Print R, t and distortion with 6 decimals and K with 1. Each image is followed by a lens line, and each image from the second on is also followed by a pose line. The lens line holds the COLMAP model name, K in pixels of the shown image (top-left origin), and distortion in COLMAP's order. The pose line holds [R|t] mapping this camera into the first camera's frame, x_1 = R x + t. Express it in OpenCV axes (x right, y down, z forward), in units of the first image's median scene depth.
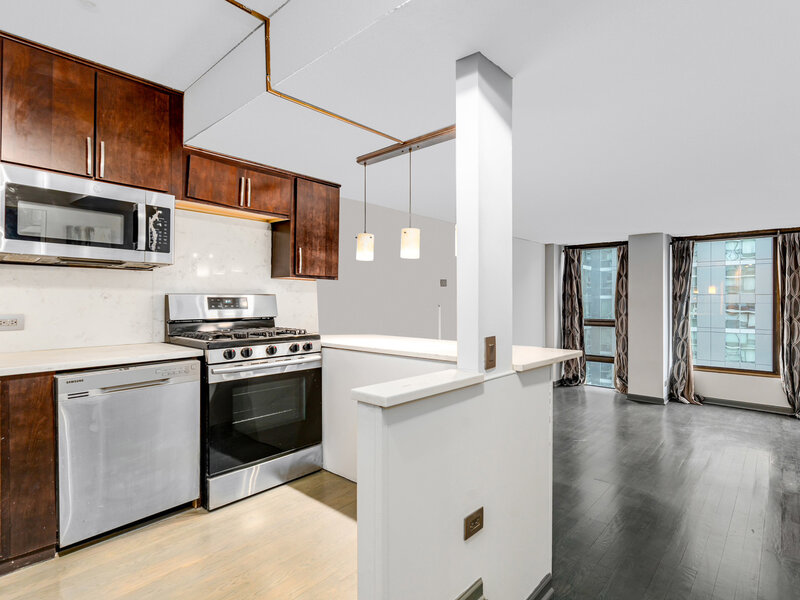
lens RADIAL K [[424.6, 0, 400.0], [0, 424.6, 300.0], [0, 0, 1]] dist [0.001531, 0.000036]
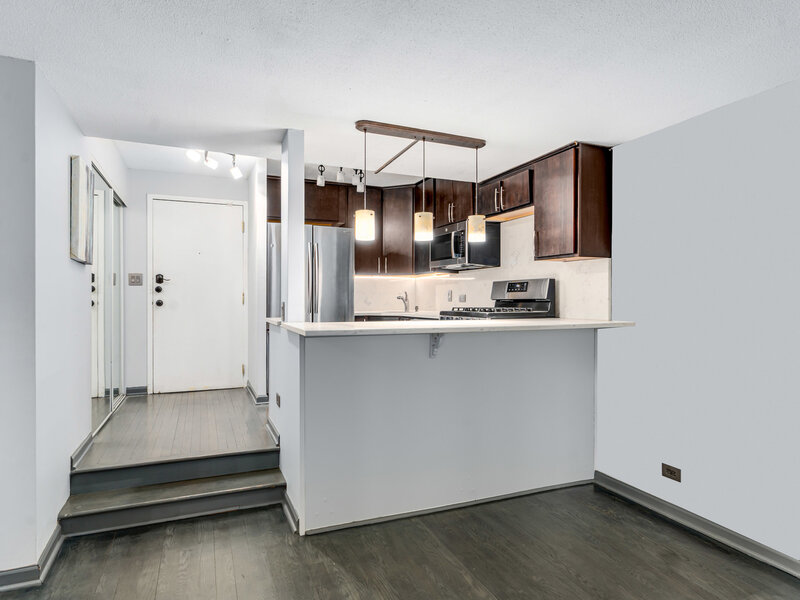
lens RADIAL K [[467.4, 0, 400.0], [0, 467.4, 300.0], [0, 0, 1]] dist [-0.000557, -0.000046]
pose [[-0.410642, 0.001018, -0.911796, 1.198041], [-0.001161, 0.999998, 0.001639, 0.052942], [0.911796, 0.001732, -0.410640, 1.519744]]
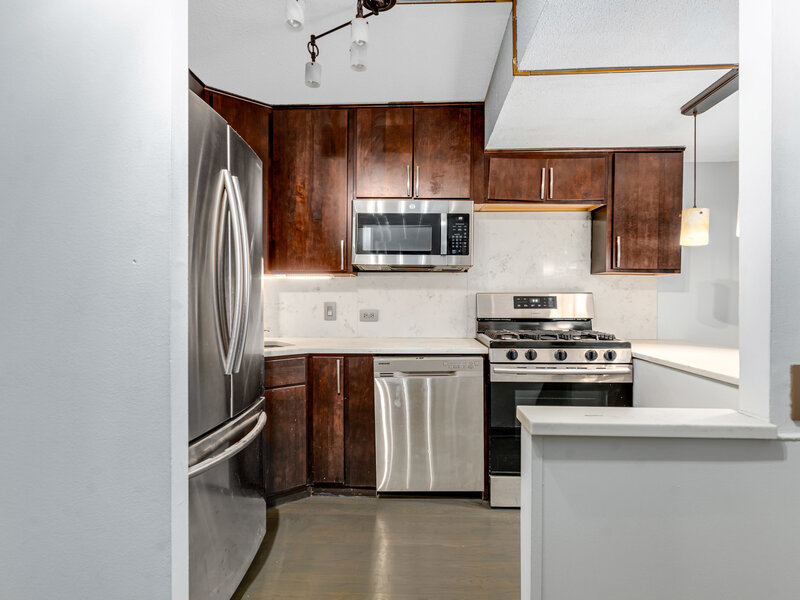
lens RADIAL K [[454.7, 0, 400.0], [0, 454.7, 300.0], [0, 0, 1]] dist [-0.005848, -0.000559]
pose [[0.639817, 0.003444, -0.768520, 0.227902], [-0.001414, 0.999994, 0.003304, -0.000918], [0.768526, -0.001027, 0.639818, 0.132020]]
